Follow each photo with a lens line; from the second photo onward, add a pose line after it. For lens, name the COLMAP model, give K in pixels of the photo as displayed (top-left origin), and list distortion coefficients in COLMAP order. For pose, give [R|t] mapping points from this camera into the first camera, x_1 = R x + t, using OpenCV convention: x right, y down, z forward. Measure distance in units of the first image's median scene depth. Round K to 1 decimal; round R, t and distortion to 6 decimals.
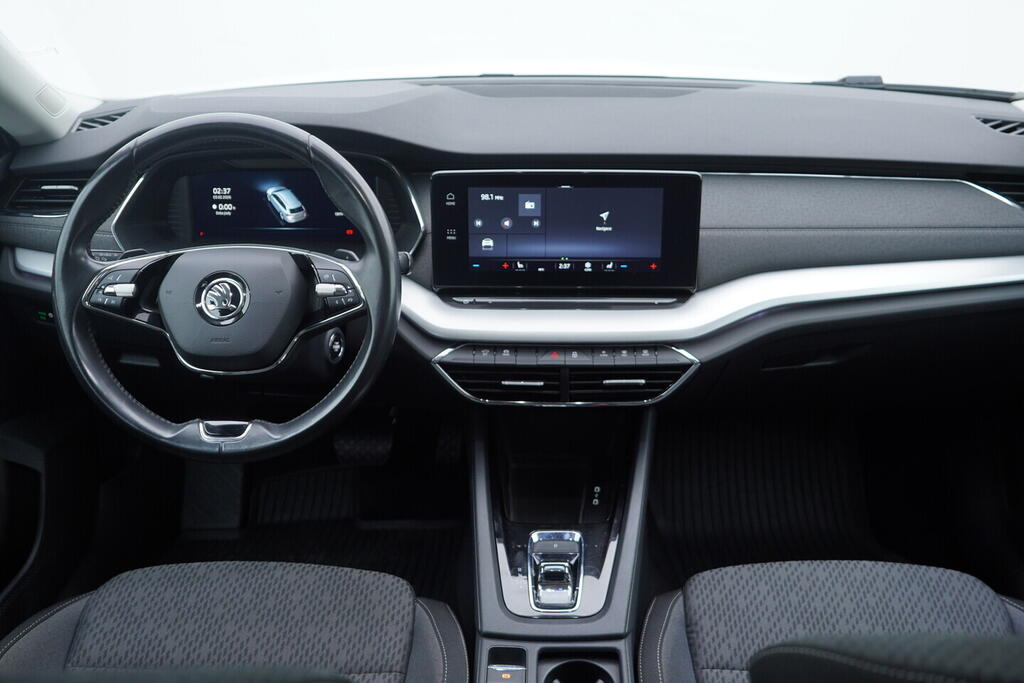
lens RADIAL K [[1085.8, 0, 502.1], [0, 1085.8, 343.9], [0, 0, 1]] dist [0.001395, 0.000000]
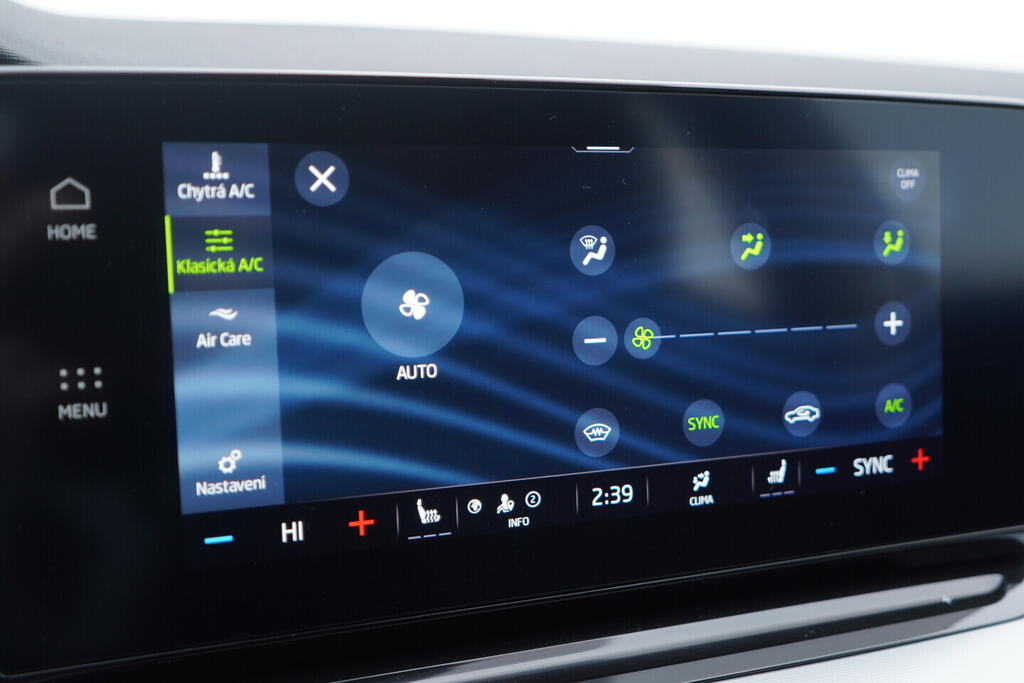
lens RADIAL K [[1155.1, 0, 547.0], [0, 1155.1, 314.1], [0, 0, 1]] dist [0.009211, 0.000000]
pose [[0.916175, -0.043839, 0.398374, -0.052531], [0.143037, 0.964305, -0.222839, -0.056805], [-0.374385, 0.261142, 0.889742, 0.786507]]
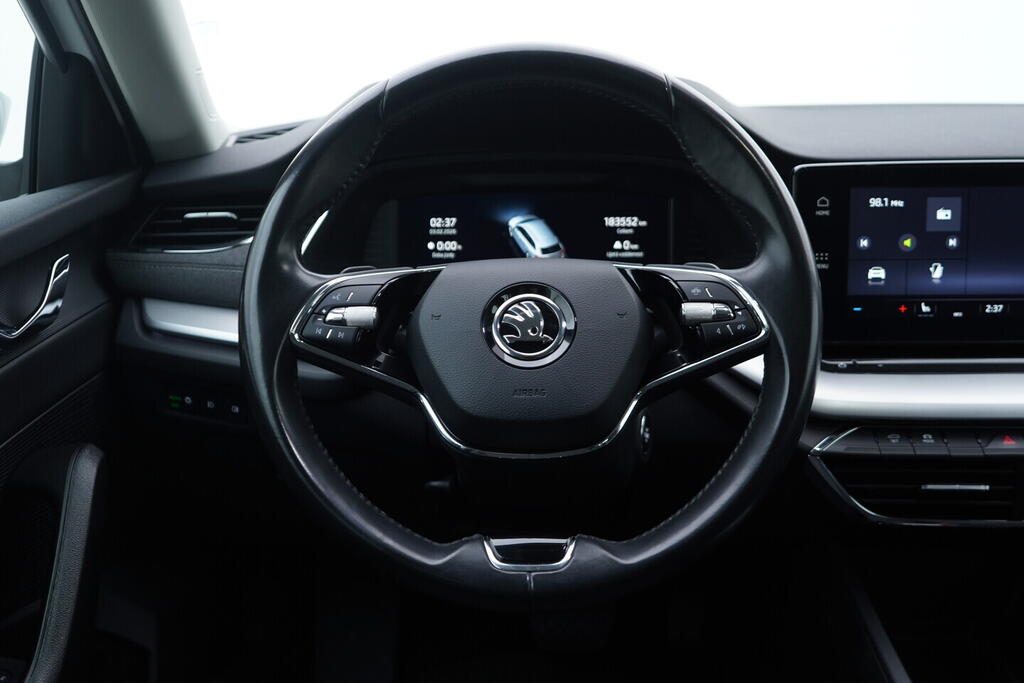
lens RADIAL K [[1085.8, 0, 510.5], [0, 1085.8, 331.9], [0, 0, 1]] dist [0.001395, 0.000000]
pose [[0.999967, -0.005359, 0.006056, -0.240404], [0.006469, 0.979504, -0.201322, 0.072505], [-0.004853, 0.201355, 0.979506, 0.370071]]
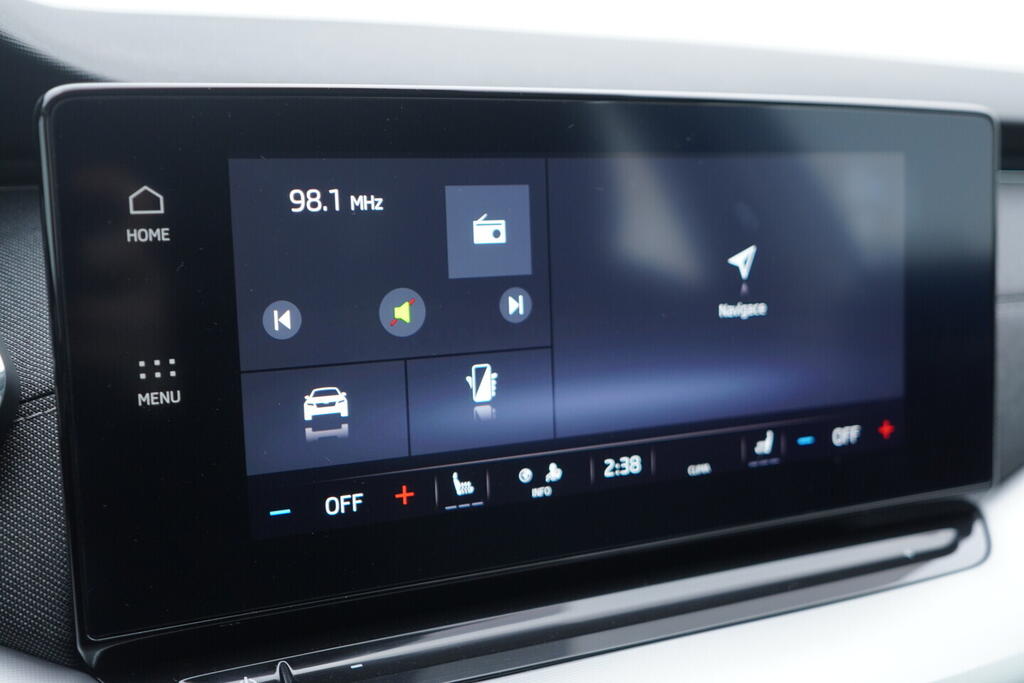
lens RADIAL K [[1085.8, 0, 510.8], [0, 1085.8, 339.6], [0, 0, 1]] dist [0.001395, 0.000000]
pose [[0.897241, -0.070216, 0.435923, -0.077638], [0.168209, 0.967183, -0.190429, -0.056882], [-0.408246, 0.244187, 0.879606, 0.787243]]
